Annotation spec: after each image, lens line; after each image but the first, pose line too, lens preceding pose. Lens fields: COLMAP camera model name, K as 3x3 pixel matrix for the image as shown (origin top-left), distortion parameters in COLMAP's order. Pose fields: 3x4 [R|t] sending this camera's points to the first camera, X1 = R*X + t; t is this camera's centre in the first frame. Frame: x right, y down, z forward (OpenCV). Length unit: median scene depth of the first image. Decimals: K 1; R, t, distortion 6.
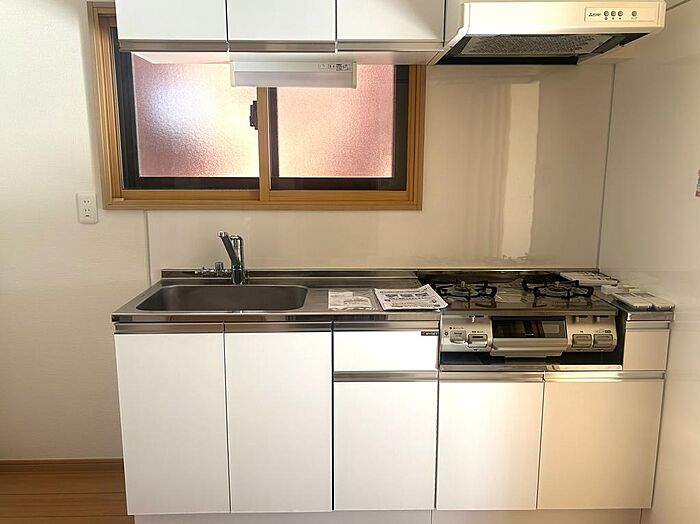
lens RADIAL K [[576.0, 0, 350.0], [0, 576.0, 262.0], [0, 0, 1]] dist [0.072047, -0.094795]
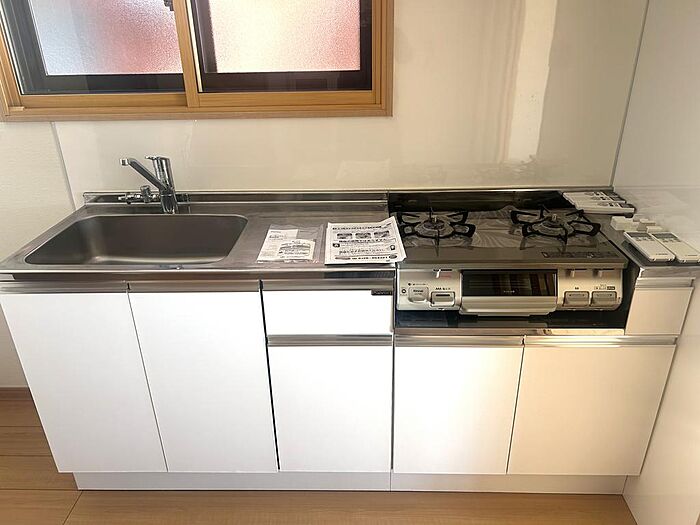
lens RADIAL K [[532.6, 0, 350.0], [0, 532.6, 262.5], [0, 0, 1]] dist [0.096265, -0.139601]
pose [[0.998244, 0.001253, -0.059221, 0.134506], [0.014344, 0.964907, 0.262198, -0.109379], [0.057472, -0.262587, 0.963195, 0.287088]]
